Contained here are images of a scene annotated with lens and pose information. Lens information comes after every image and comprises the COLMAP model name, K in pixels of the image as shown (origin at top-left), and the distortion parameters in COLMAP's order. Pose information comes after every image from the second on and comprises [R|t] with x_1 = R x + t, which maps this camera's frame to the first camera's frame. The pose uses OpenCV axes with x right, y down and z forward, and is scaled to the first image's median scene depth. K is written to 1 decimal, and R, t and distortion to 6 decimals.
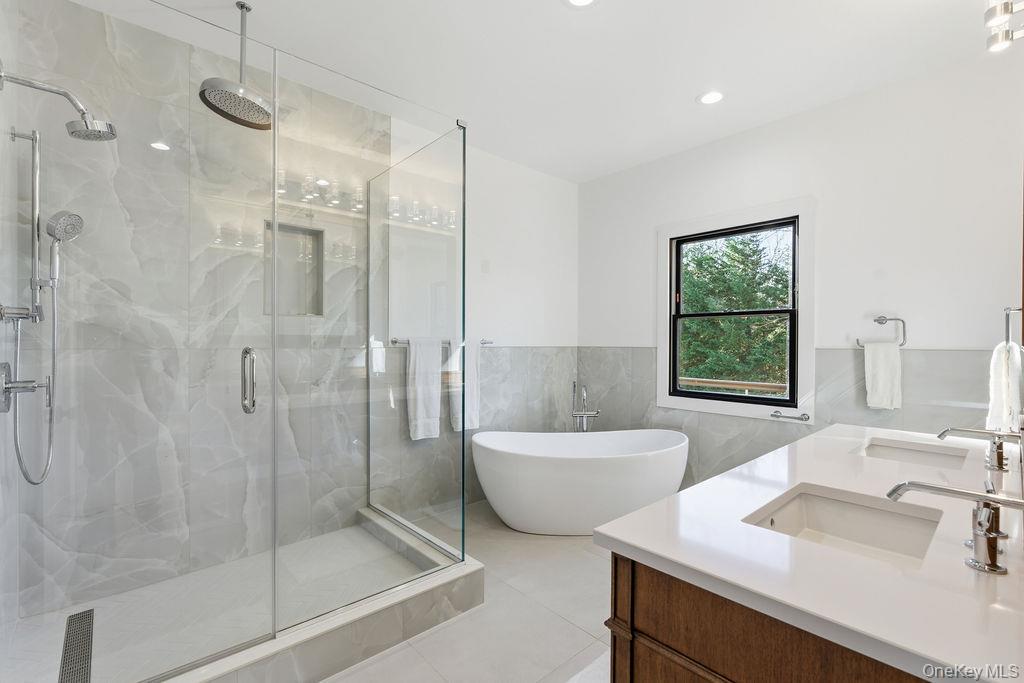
lens RADIAL K [[456.6, 0, 511.6], [0, 456.6, 346.4], [0, 0, 1]] dist [-0.001328, -0.000543]
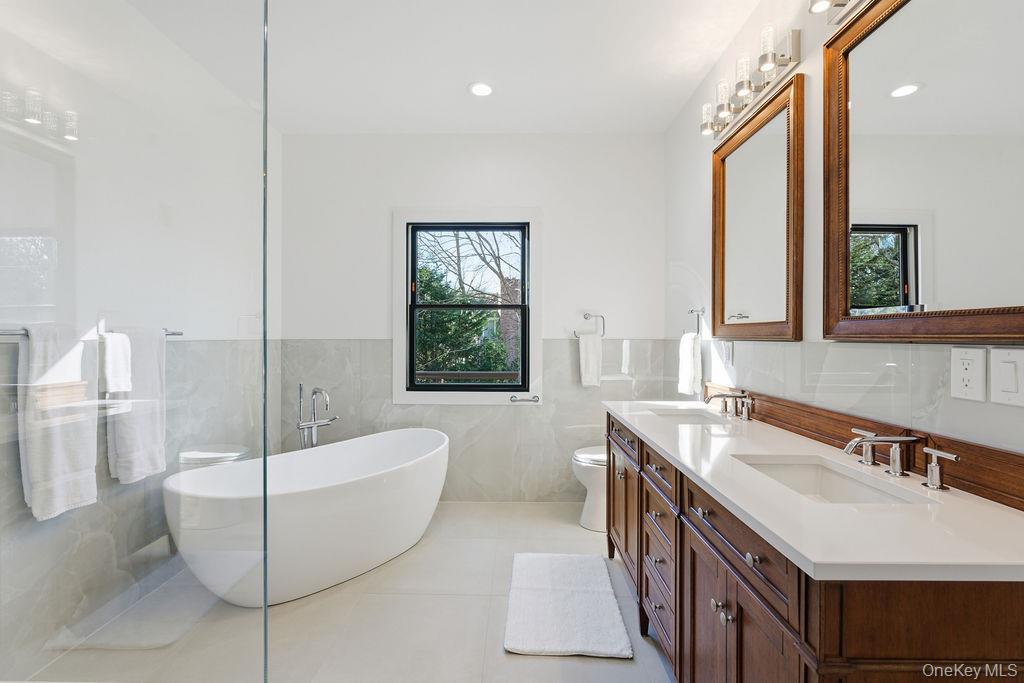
lens RADIAL K [[456.6, 0, 508.8], [0, 456.6, 336.1], [0, 0, 1]] dist [-0.001328, -0.000543]
pose [[0.681613, -0.002619, 0.731708, -0.224831], [0.007344, 0.999968, -0.003263, 0.000056], [-0.731676, 0.007598, 0.681611, 0.243526]]
